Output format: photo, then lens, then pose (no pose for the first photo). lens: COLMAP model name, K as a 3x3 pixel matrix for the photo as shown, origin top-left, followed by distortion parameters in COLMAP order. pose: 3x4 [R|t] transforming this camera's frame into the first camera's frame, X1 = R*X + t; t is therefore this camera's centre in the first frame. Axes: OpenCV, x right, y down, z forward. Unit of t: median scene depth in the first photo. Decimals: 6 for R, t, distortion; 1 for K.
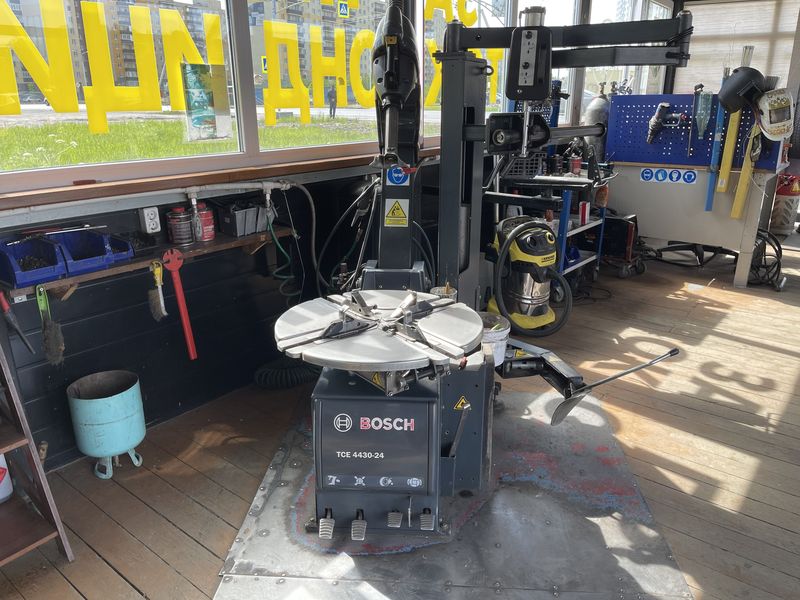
lens RADIAL K [[604.6, 0, 396.6], [0, 604.6, 303.2], [0, 0, 1]] dist [0.074843, -0.102221]
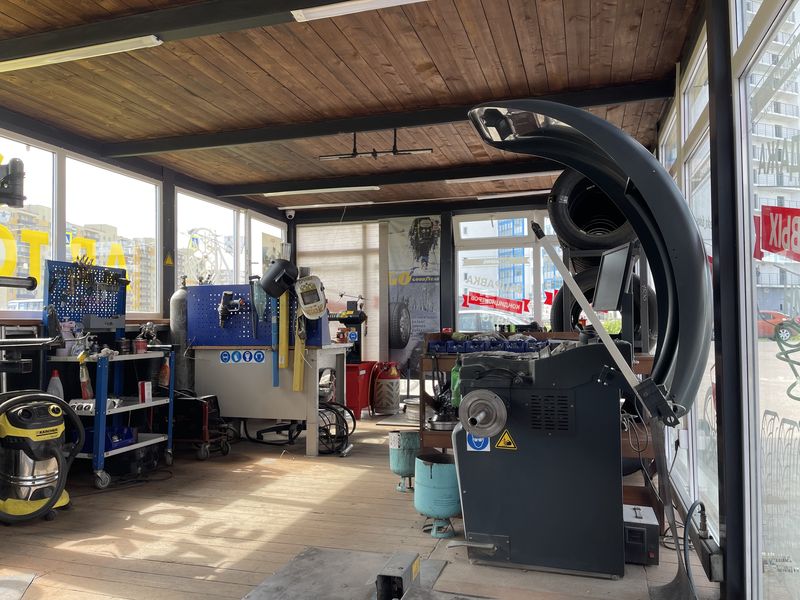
lens RADIAL K [[604.6, 0, 401.6], [0, 604.6, 307.5], [0, 0, 1]] dist [0.074843, -0.102221]
pose [[0.924160, 0.008747, 0.381906, 0.493358], [0.125916, 0.936891, -0.326159, 0.151824], [-0.360657, 0.349511, 0.864736, -0.071512]]
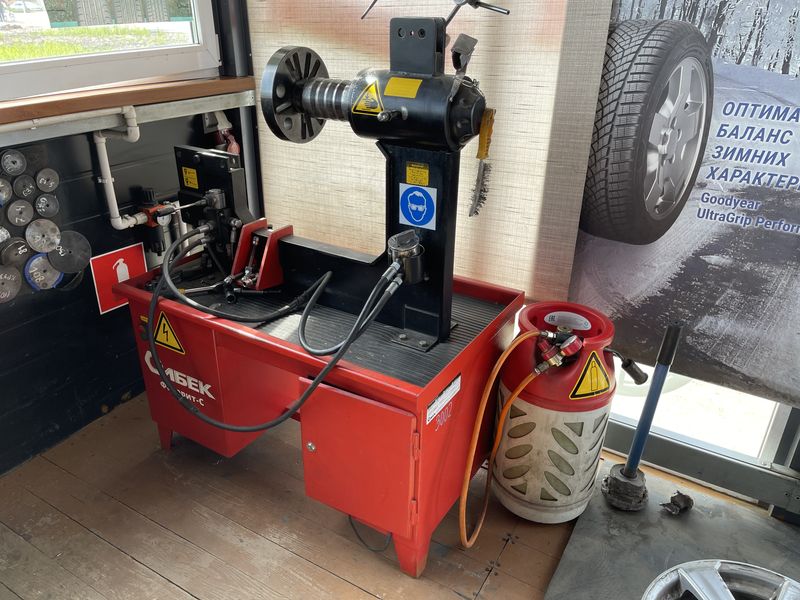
lens RADIAL K [[604.6, 0, 401.9], [0, 604.6, 298.2], [0, 0, 1]] dist [0.074843, -0.102221]
pose [[0.988579, -0.050134, 0.142123, 1.157793], [0.032020, 0.991387, 0.126991, -0.551437], [-0.147265, -0.120990, 0.981669, 1.645790]]
